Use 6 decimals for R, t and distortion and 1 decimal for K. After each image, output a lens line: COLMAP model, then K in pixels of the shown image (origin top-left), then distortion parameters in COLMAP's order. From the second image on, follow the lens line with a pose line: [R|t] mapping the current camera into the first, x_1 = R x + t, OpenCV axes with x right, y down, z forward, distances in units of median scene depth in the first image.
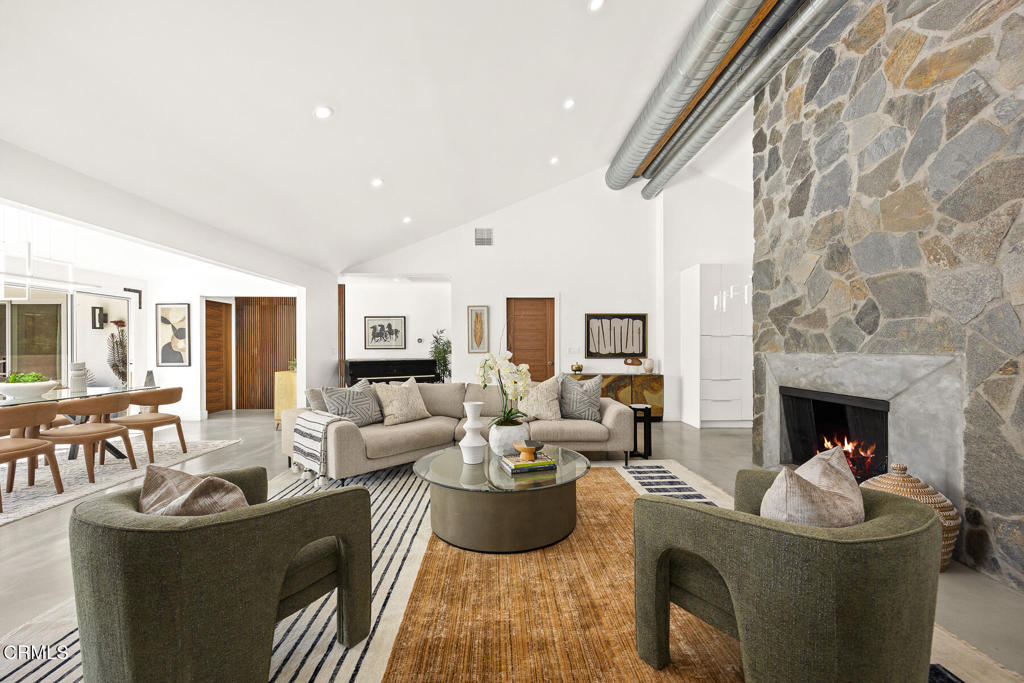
lens RADIAL K [[409.6, 0, 510.6], [0, 409.6, 349.8], [0, 0, 1]] dist [0.000604, -0.000010]
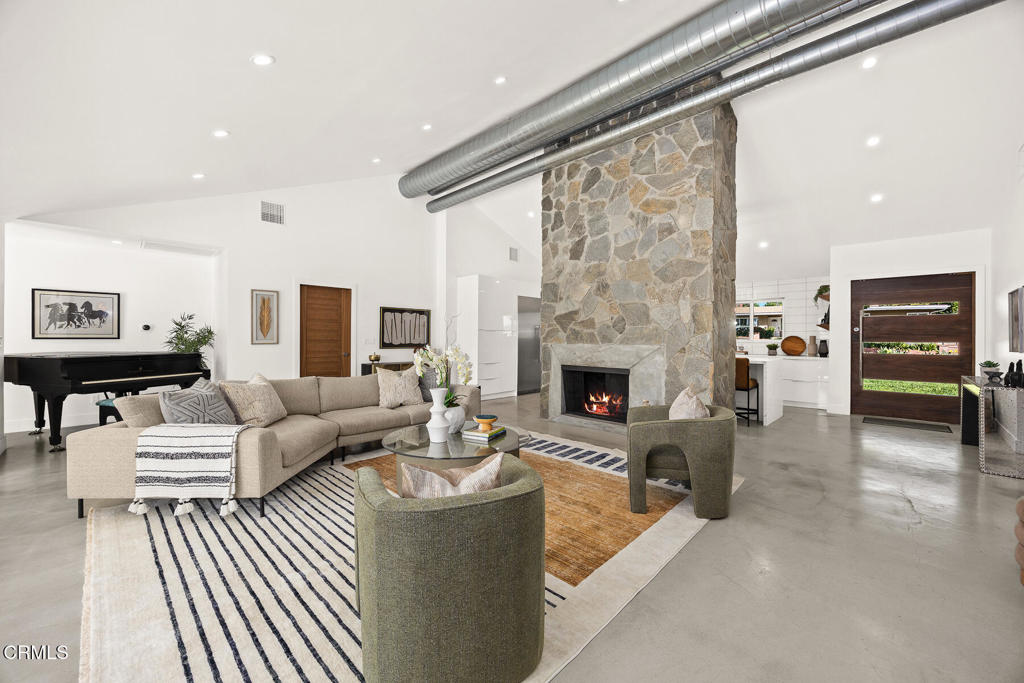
lens RADIAL K [[397.5, 0, 512.2], [0, 397.5, 336.9], [0, 0, 1]] dist [-0.002665, -0.000265]
pose [[0.710538, 0.007616, 0.703618, -0.567222], [-0.003346, 0.999967, -0.007444, -0.006606], [-0.703651, 0.002935, 0.710540, 0.054383]]
